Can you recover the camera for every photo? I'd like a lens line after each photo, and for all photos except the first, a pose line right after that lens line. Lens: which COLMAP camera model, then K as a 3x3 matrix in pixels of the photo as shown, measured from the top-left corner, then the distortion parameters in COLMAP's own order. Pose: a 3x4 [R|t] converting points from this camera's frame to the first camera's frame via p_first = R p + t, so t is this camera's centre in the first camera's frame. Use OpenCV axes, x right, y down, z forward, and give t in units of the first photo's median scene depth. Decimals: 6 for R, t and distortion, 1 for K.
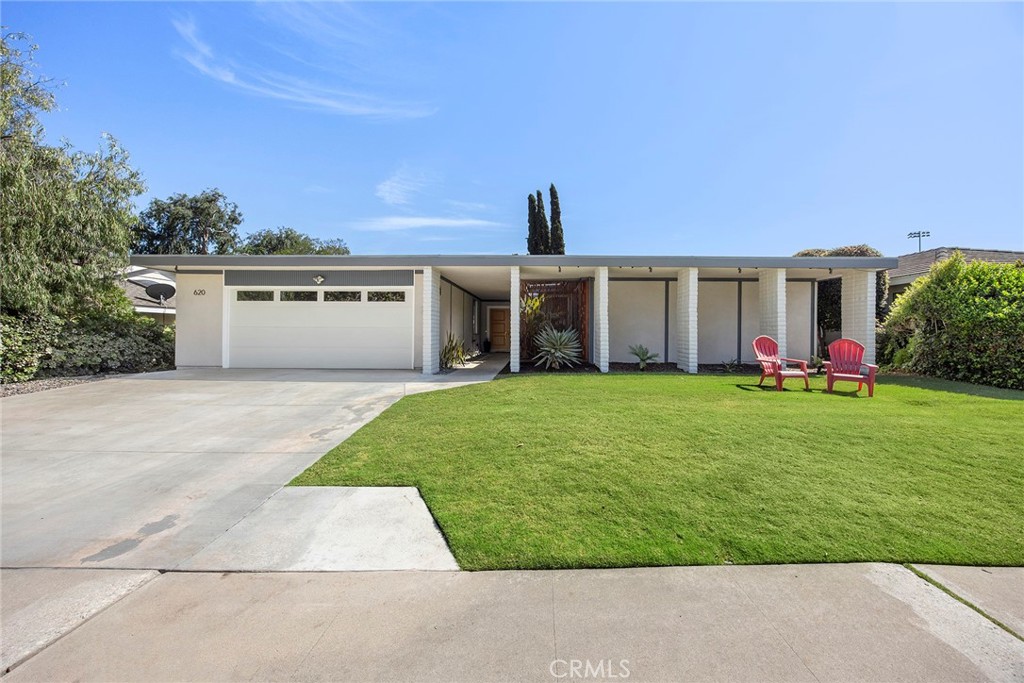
lens RADIAL K [[404.6, 0, 538.7], [0, 404.6, 324.9], [0, 0, 1]] dist [0.002616, -0.001127]
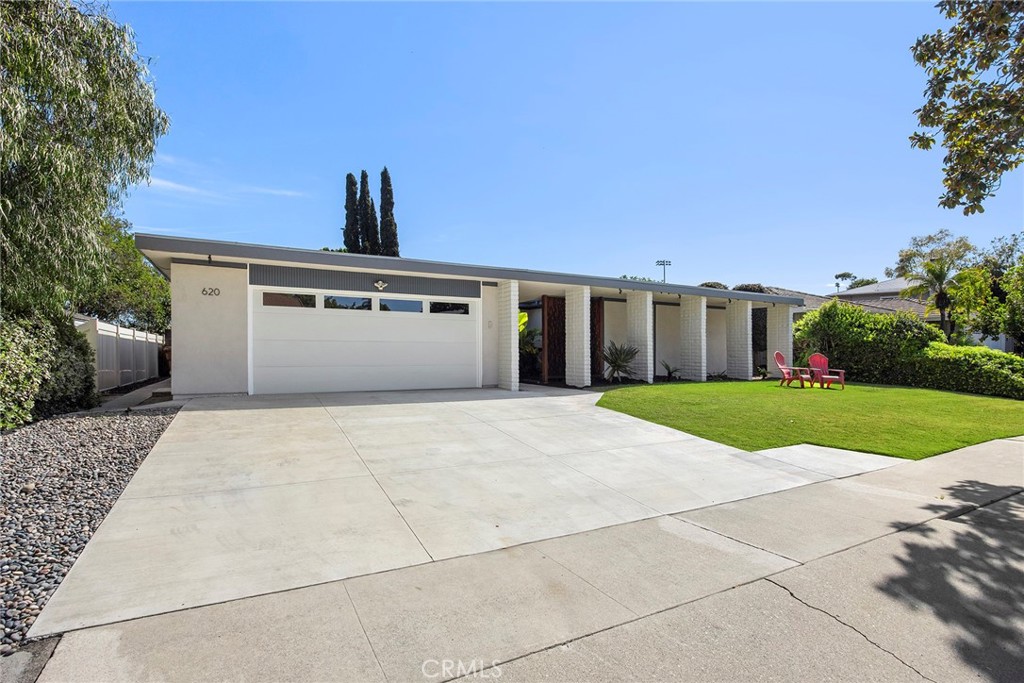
lens RADIAL K [[495.4, 0, 512.9], [0, 495.4, 351.1], [0, 0, 1]] dist [0.000929, -0.000106]
pose [[0.874608, 0.001405, 0.484829, -0.790002], [-0.012597, 0.999724, 0.019827, 0.001790], [-0.484668, -0.023448, 0.874384, -0.038470]]
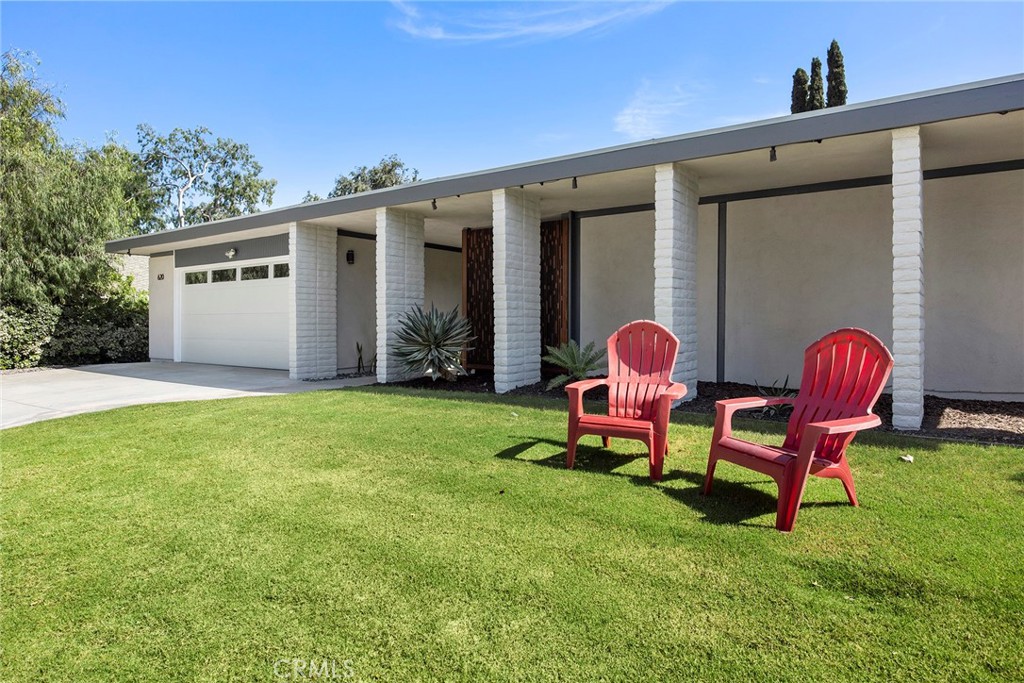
lens RADIAL K [[609.8, 0, 513.2], [0, 609.8, 338.4], [0, 0, 1]] dist [0.005809, -0.001540]
pose [[0.814779, 0.009571, -0.579693, 0.582221], [0.015705, 0.999132, 0.038571, 0.015334], [0.579559, -0.040531, 0.813922, 0.342695]]
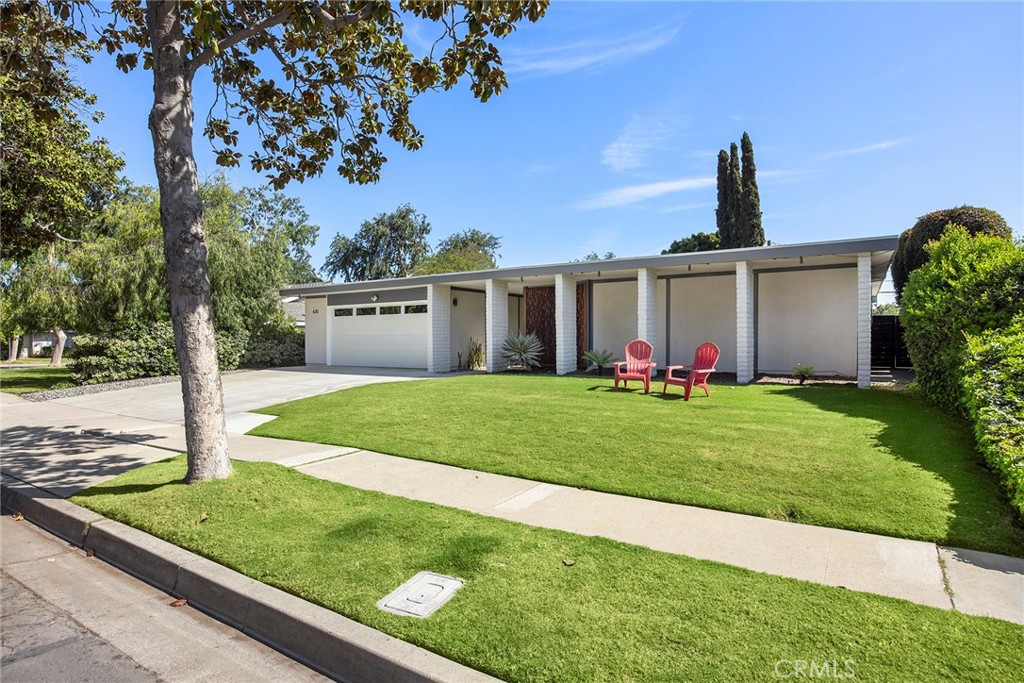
lens RADIAL K [[545.1, 0, 512.9], [0, 545.1, 341.1], [0, 0, 1]] dist [0.006641, -0.000789]
pose [[0.842834, -0.006773, -0.538131, 0.754528], [0.022127, 0.999511, 0.022076, -0.004449], [0.537718, -0.030513, 0.842572, -0.229683]]
